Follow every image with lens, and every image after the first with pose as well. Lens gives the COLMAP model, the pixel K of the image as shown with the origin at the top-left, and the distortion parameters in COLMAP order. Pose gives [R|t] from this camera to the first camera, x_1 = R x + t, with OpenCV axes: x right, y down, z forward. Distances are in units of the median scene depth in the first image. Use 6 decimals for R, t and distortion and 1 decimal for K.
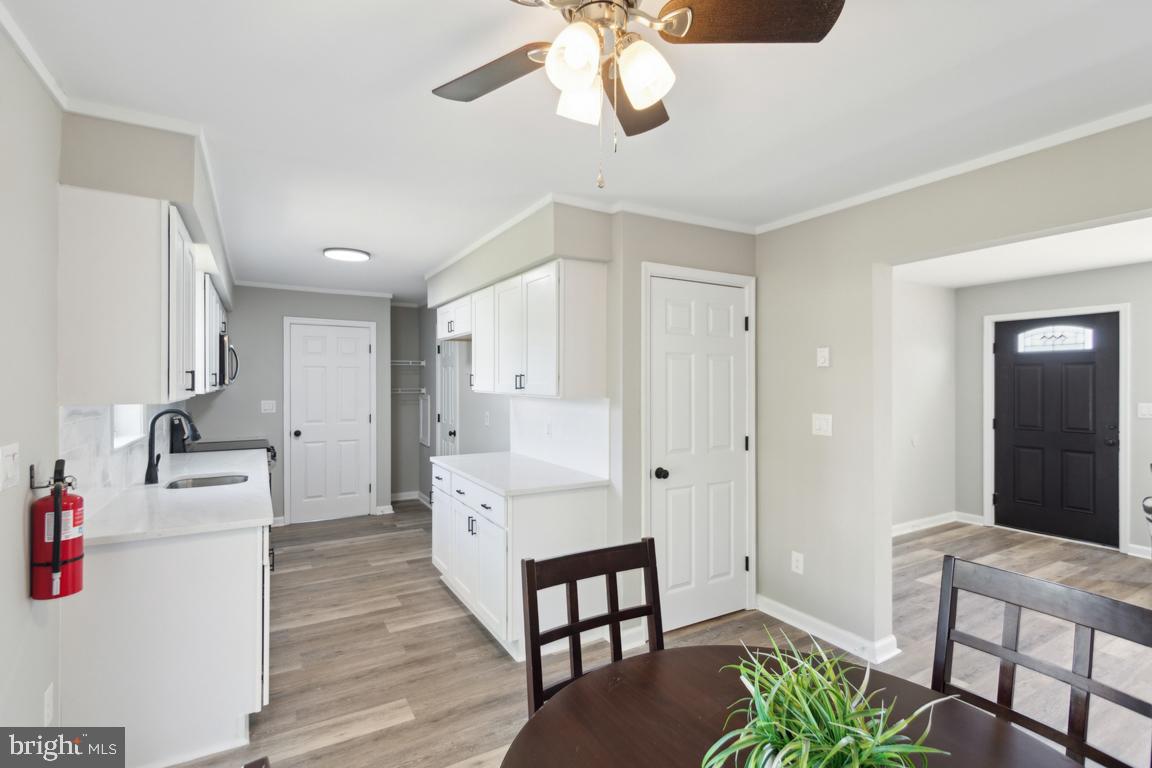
lens RADIAL K [[541.5, 0, 576.0], [0, 541.5, 384.0], [0, 0, 1]] dist [0.015738, 0.000041]
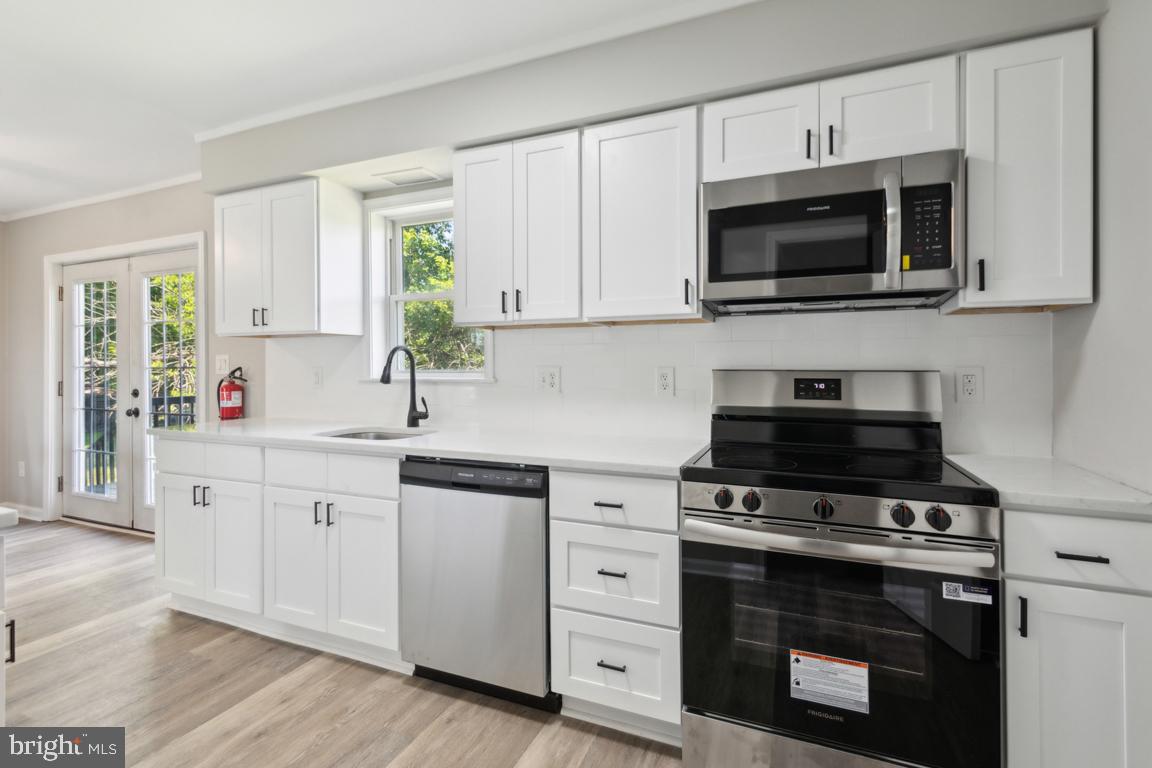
lens RADIAL K [[542.2, 0, 569.5], [0, 542.2, 364.0], [0, 0, 1]] dist [0.007937, -0.000587]
pose [[-0.808400, -0.002379, -0.588629, -0.397253], [-0.001813, 0.999997, -0.001551, 0.067947], [0.588631, -0.000186, -0.808402, 1.660723]]
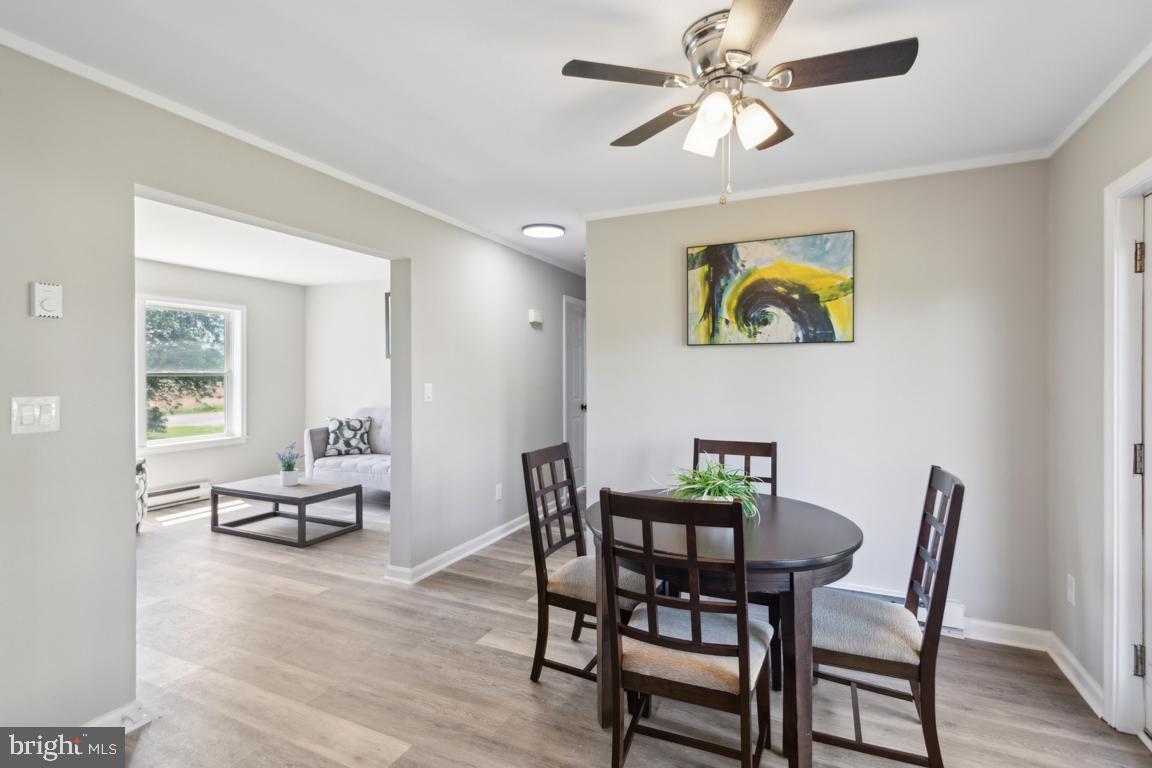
lens RADIAL K [[540.5, 0, 573.1], [0, 540.5, 373.0], [0, 0, 1]] dist [0.010124, -0.000422]
pose [[-0.566138, -0.003010, 0.824305, -0.329107], [0.002216, 0.999984, 0.005173, 0.026252], [-0.824308, 0.004755, -0.566122, 0.781496]]
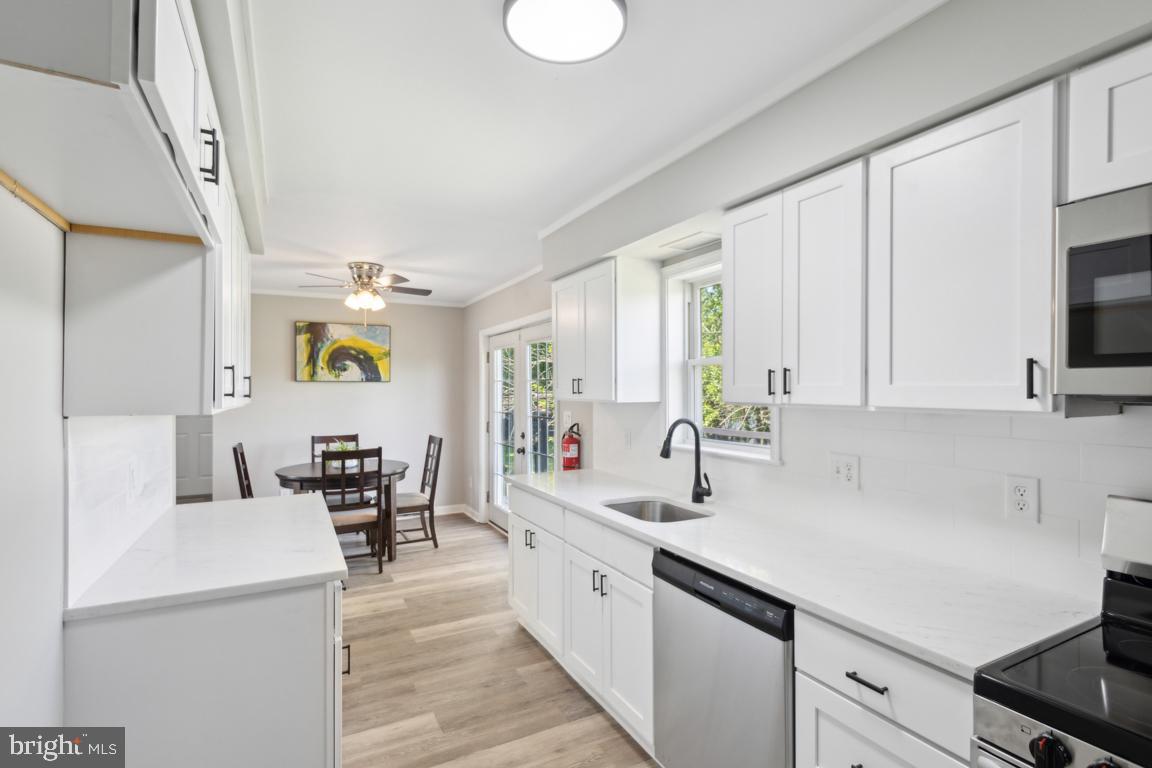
lens RADIAL K [[546.5, 0, 572.9], [0, 546.5, 389.5], [0, 0, 1]] dist [0.013295, -0.000715]
pose [[-0.998784, -0.001548, 0.049274, -0.542633], [-0.001357, 0.999991, 0.003924, -0.001906], [-0.049279, 0.003853, -0.998778, 1.657093]]
